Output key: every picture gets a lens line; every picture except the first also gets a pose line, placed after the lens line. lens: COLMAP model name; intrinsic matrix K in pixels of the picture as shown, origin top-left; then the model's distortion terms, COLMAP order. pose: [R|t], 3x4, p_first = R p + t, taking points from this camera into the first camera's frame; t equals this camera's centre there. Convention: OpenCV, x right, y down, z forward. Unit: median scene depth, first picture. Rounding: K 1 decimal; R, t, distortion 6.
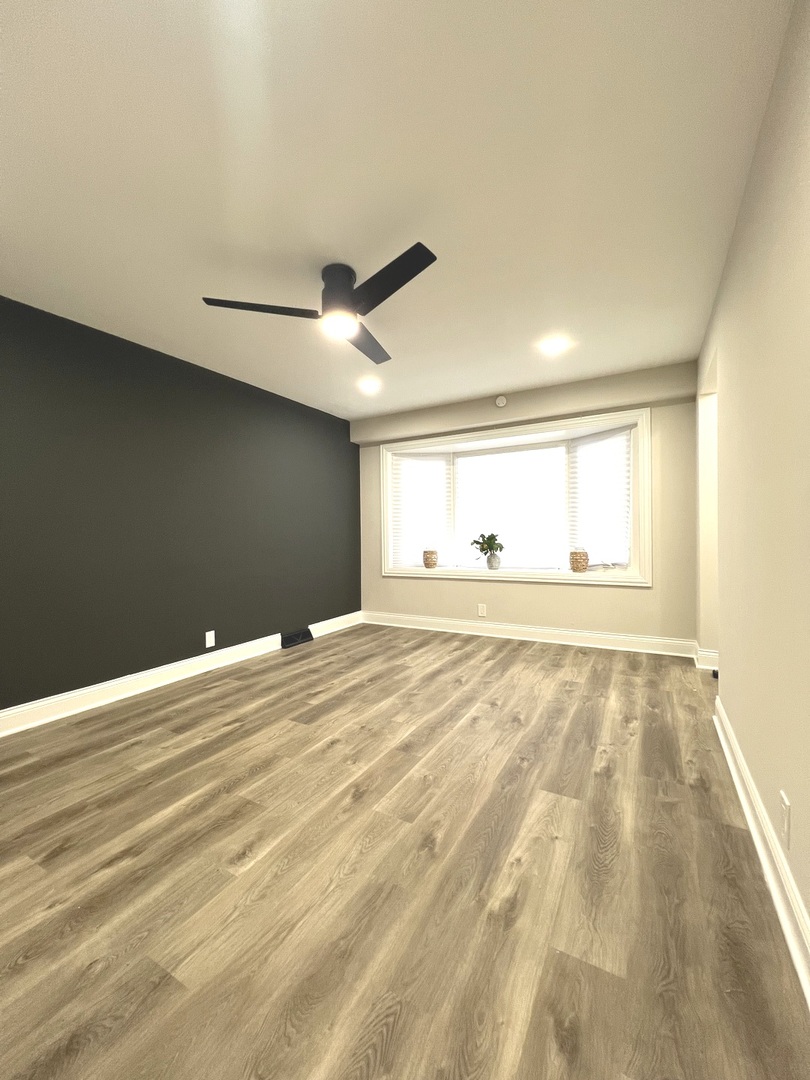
lens RADIAL K [[435.2, 0, 414.6], [0, 435.2, 530.0], [0, 0, 1]] dist [-0.004308, 0.000651]
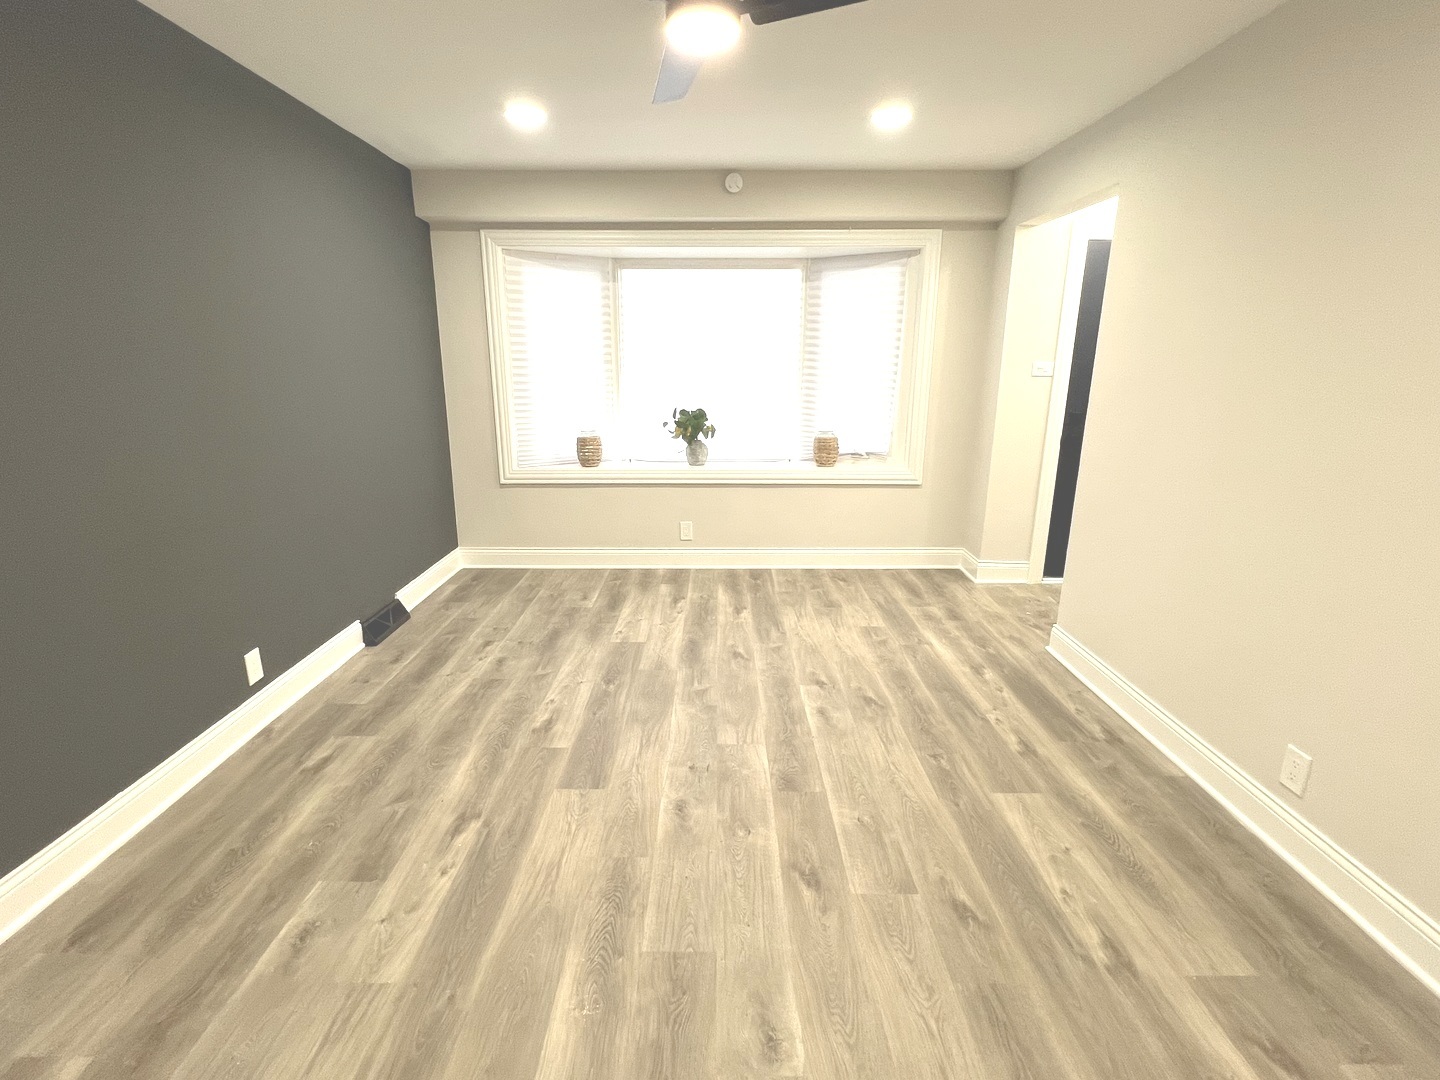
lens RADIAL K [[683.2, 0, 730.6], [0, 683.2, 529.7], [0, 0, 1]] dist [-0.000141, -0.001313]
pose [[0.872563, -0.099765, 0.478205, -0.448059], [-0.021775, 0.970007, 0.242098, -0.103274], [-0.488016, -0.221659, 0.844220, 0.196528]]
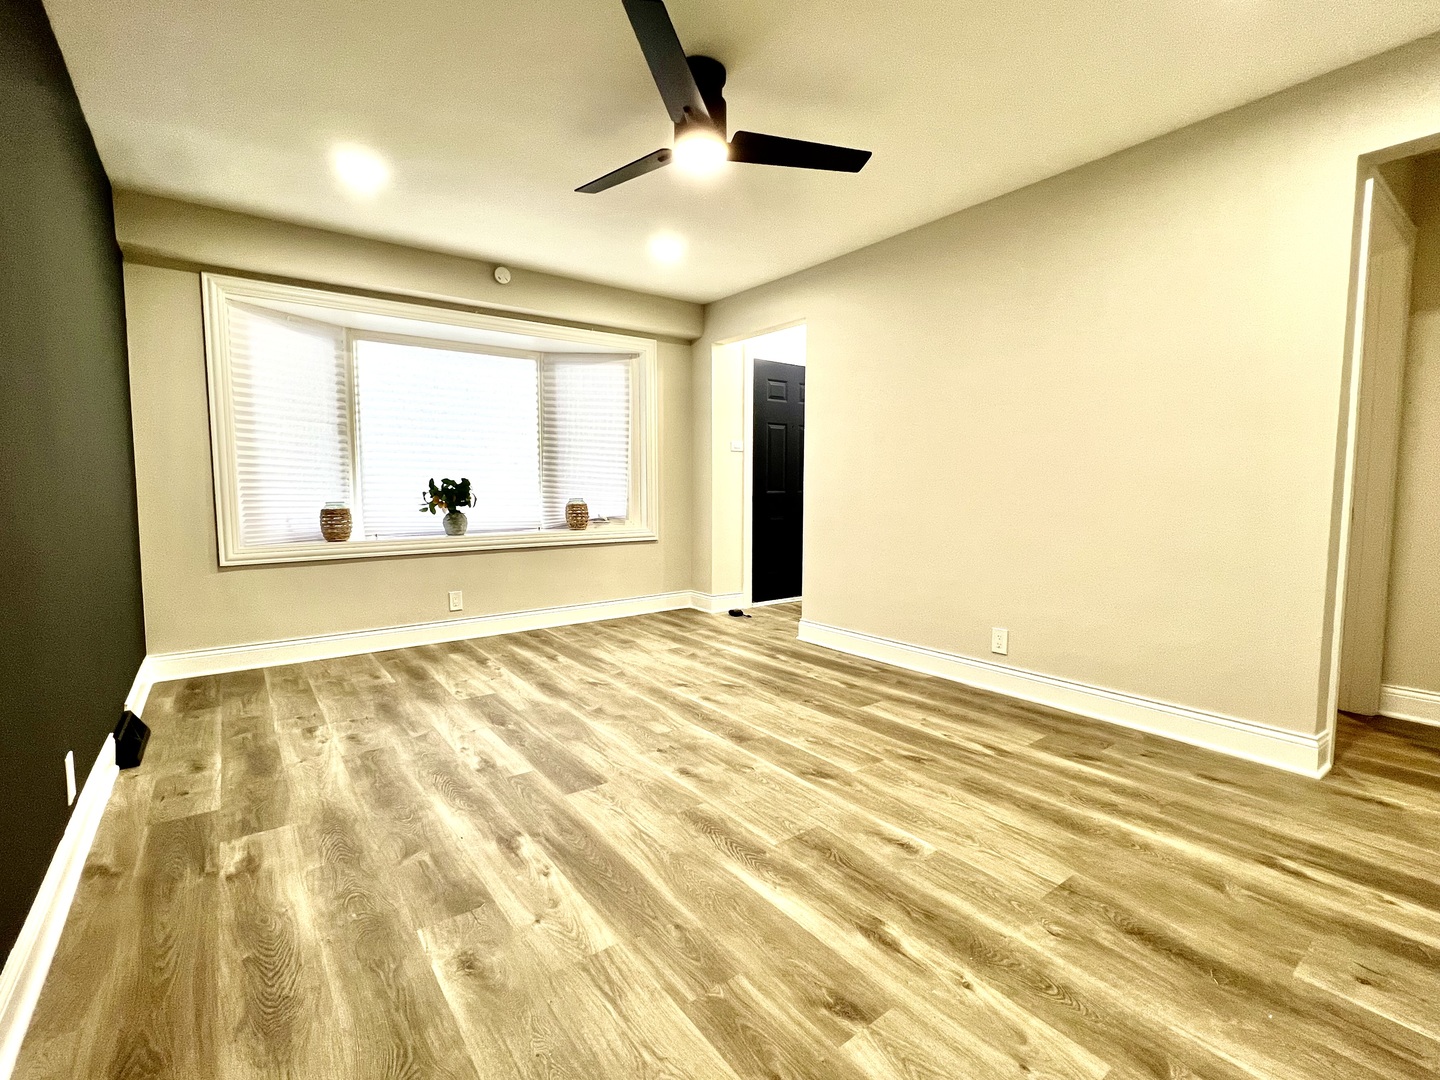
lens RADIAL K [[642.4, 0, 730.7], [0, 642.4, 535.1], [0, 0, 1]] dist [-0.003736, 0.000872]
pose [[0.404474, -0.058306, 0.912689, -0.873844], [-0.012026, 0.997540, 0.069057, 0.034610], [-0.914470, -0.038908, 0.402778, 0.442232]]
